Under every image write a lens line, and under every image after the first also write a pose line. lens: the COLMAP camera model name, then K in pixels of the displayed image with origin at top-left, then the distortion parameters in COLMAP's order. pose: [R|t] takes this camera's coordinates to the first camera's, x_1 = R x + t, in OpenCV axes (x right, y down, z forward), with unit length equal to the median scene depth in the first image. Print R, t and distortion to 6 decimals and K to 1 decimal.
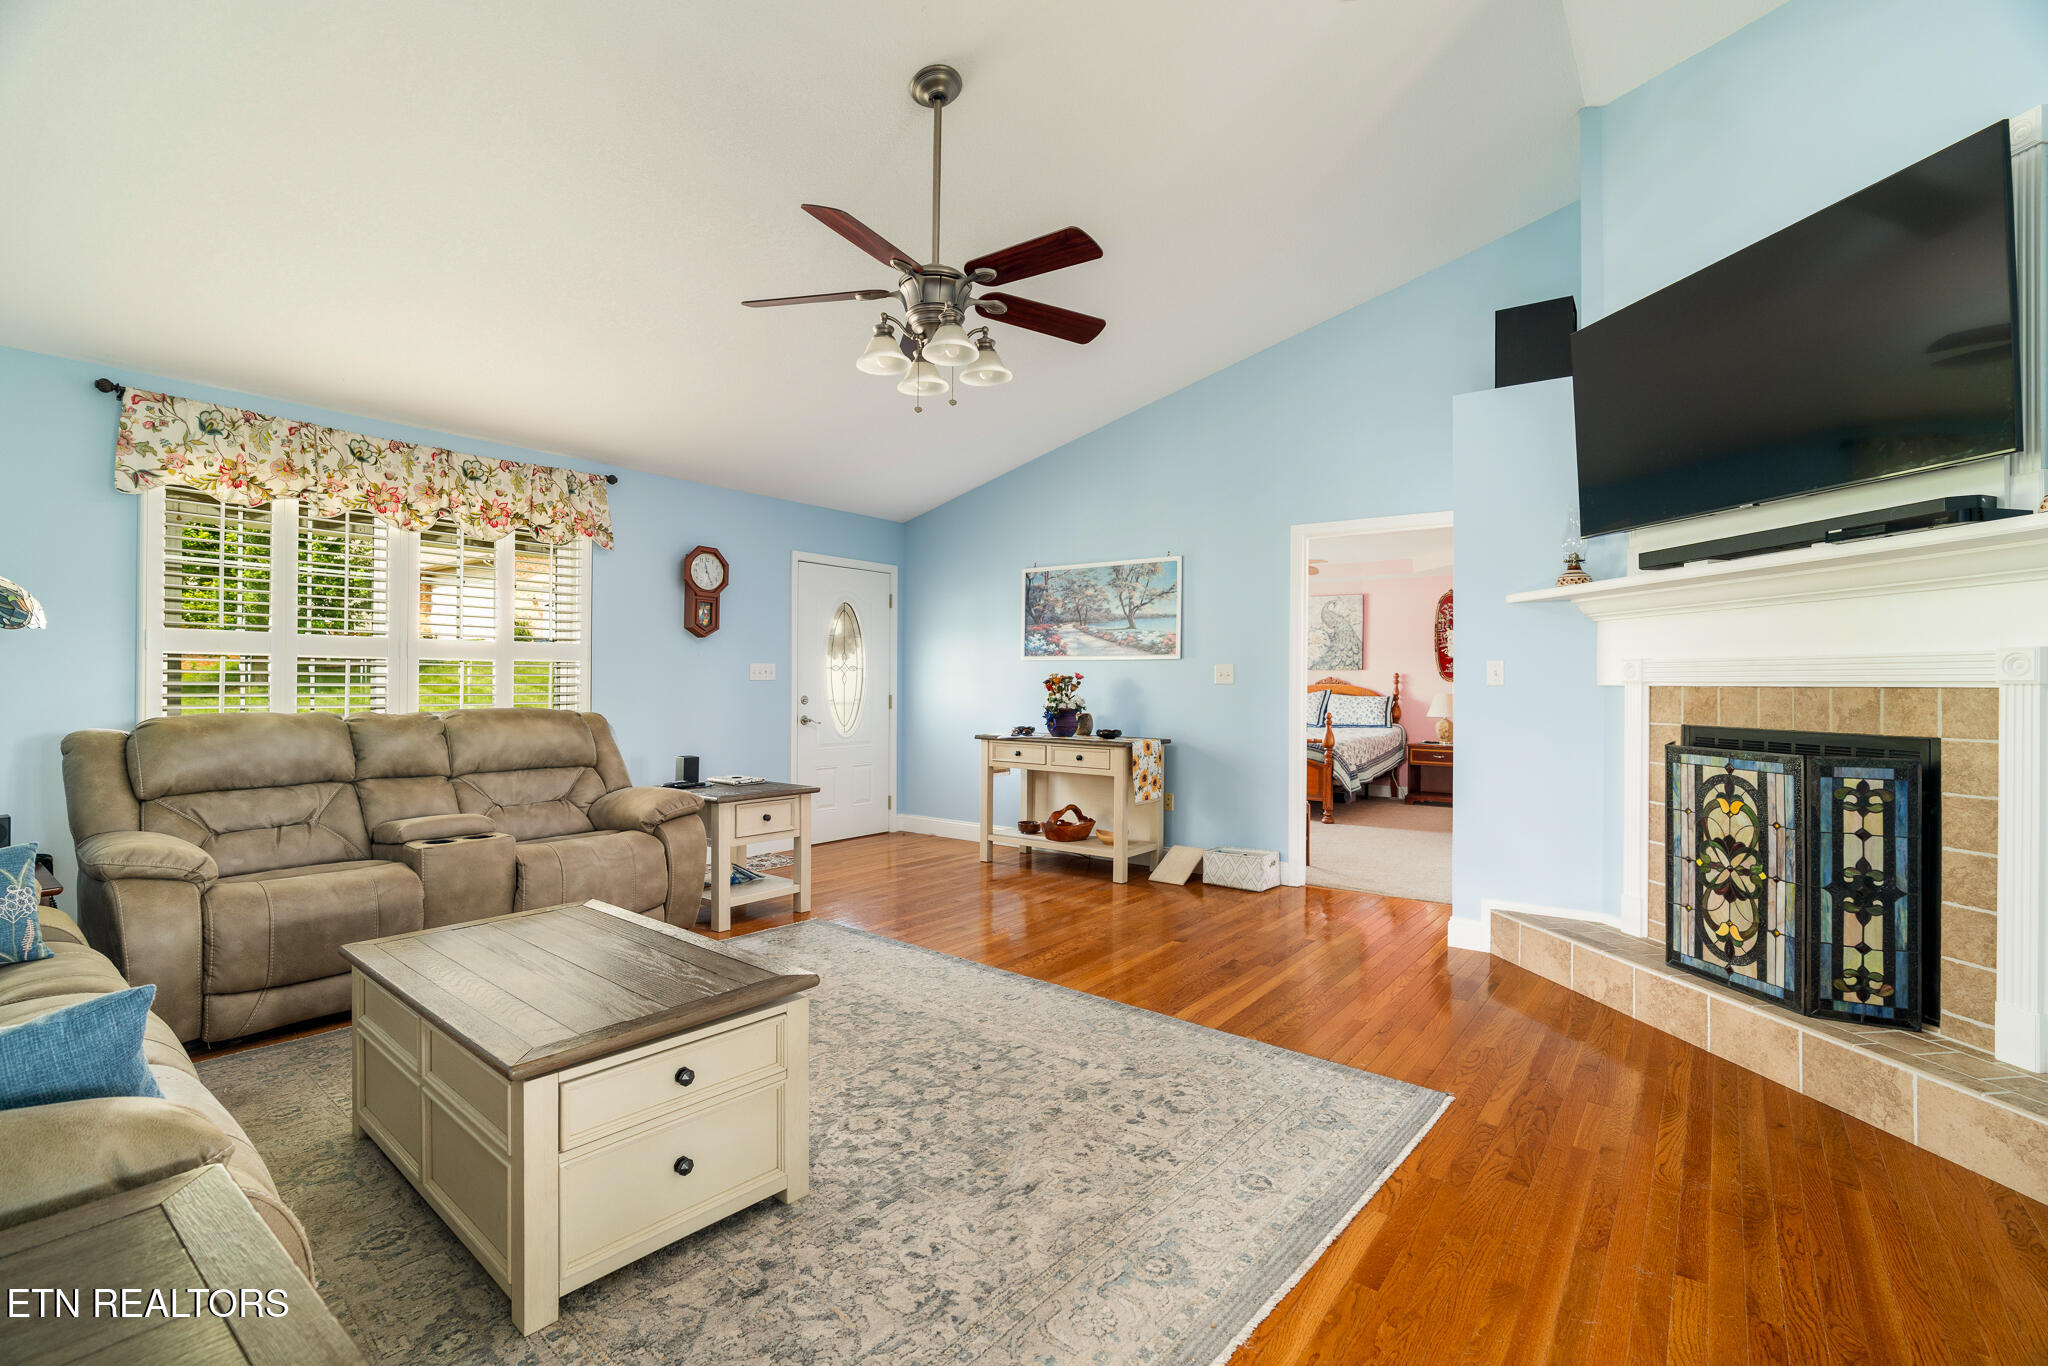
lens RADIAL K [[936.8, 0, 1025.2], [0, 936.8, 684.2], [0, 0, 1]] dist [-0.009301, 0.006731]
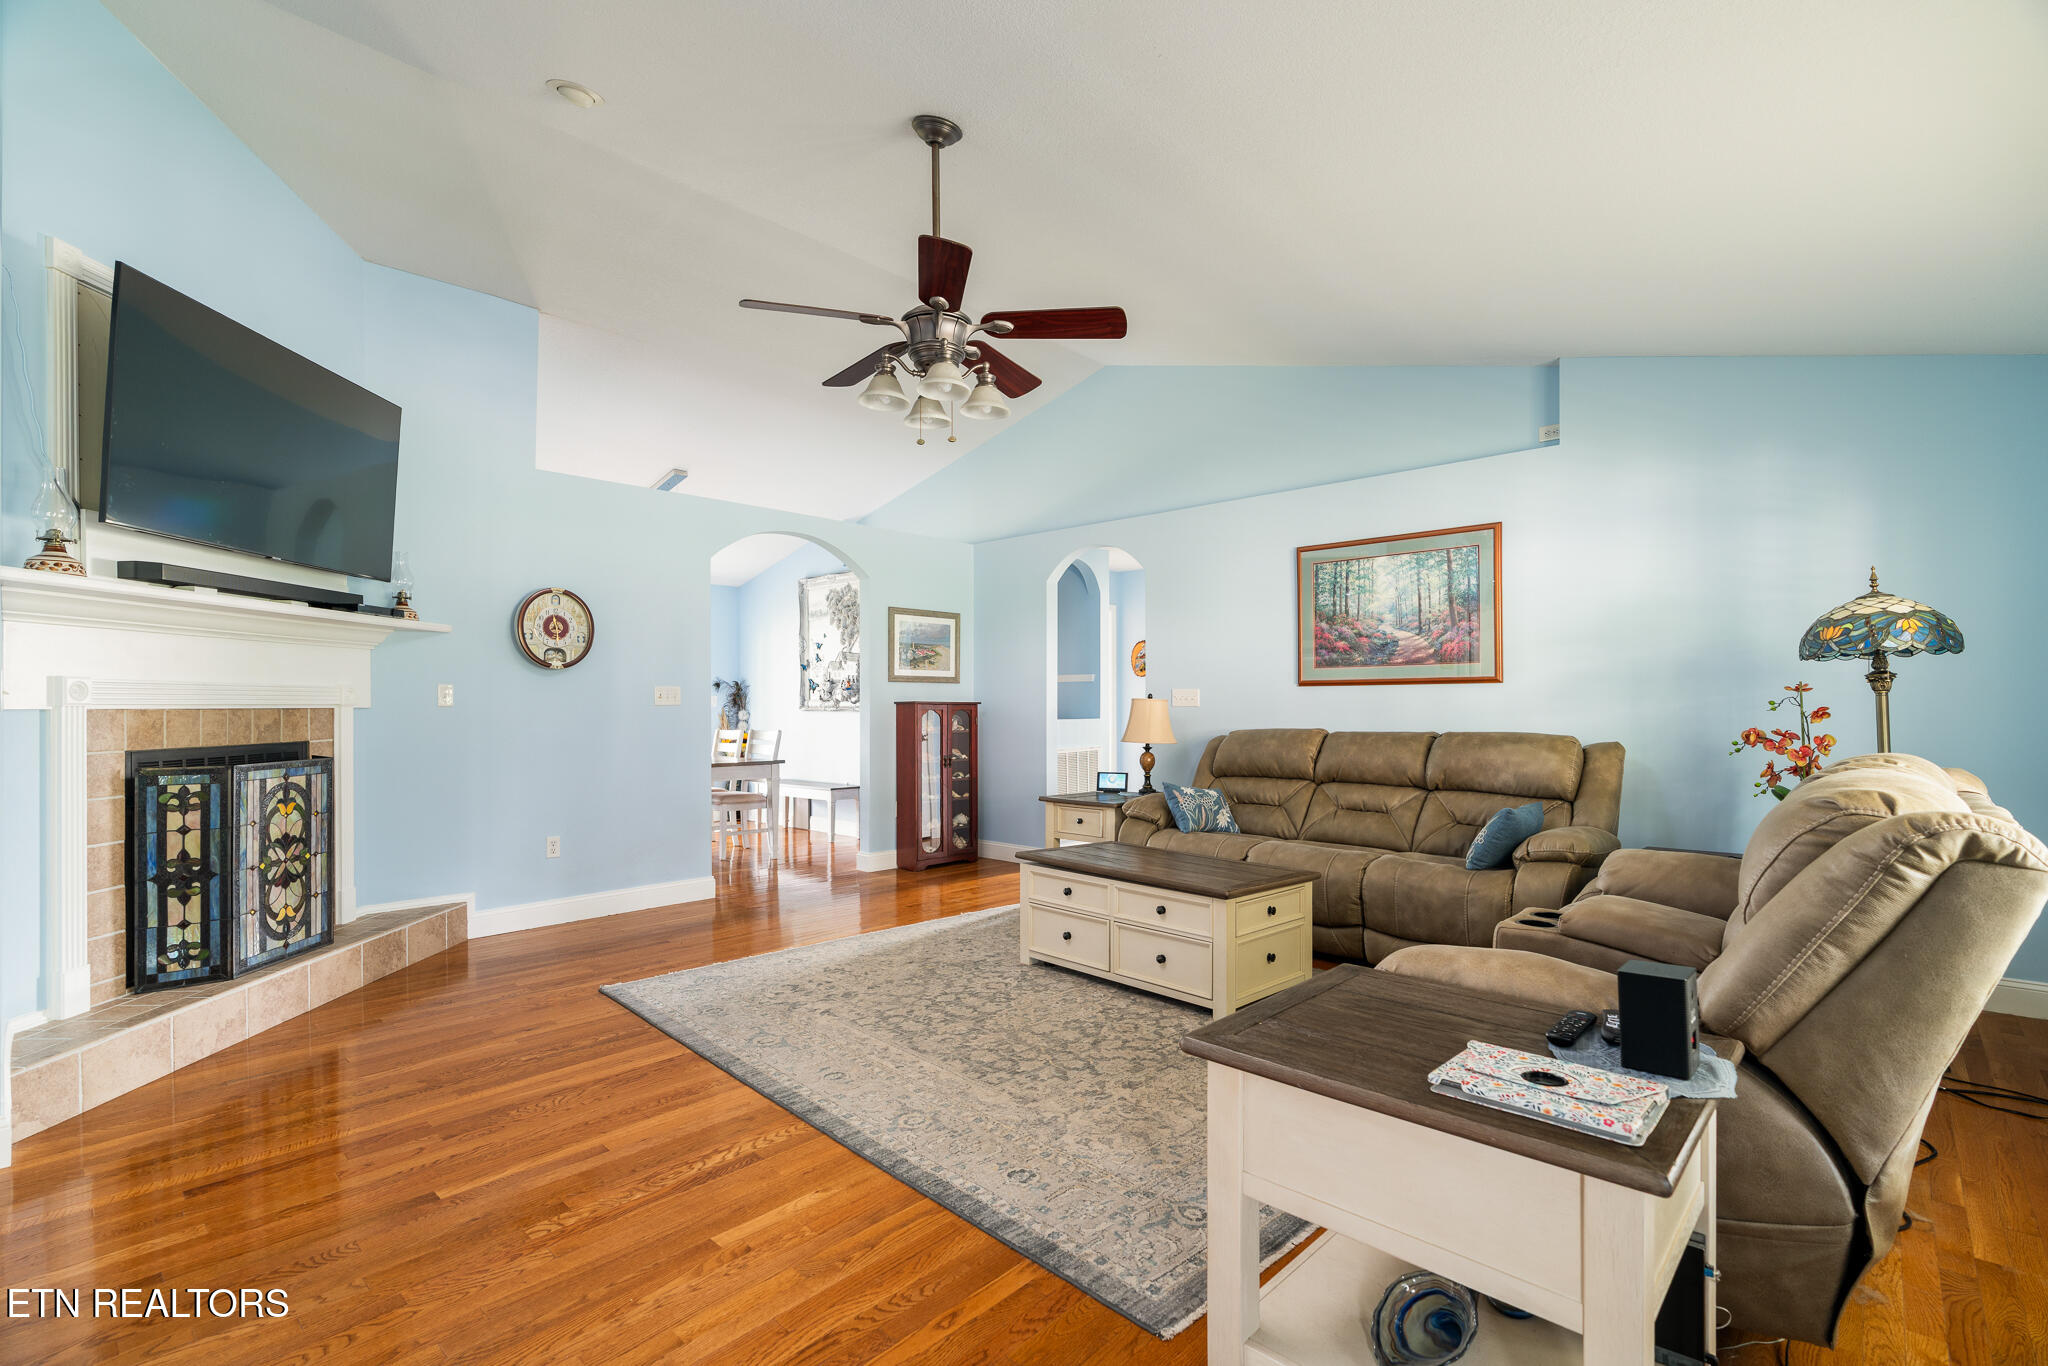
lens RADIAL K [[936.8, 0, 1025.9], [0, 936.8, 693.4], [0, 0, 1]] dist [-0.009301, 0.006731]
pose [[-0.994772, -0.001639, 0.102108, -0.309520], [-0.002789, 0.999934, -0.011127, -0.006380], [-0.102083, -0.011353, -0.994711, 2.074106]]
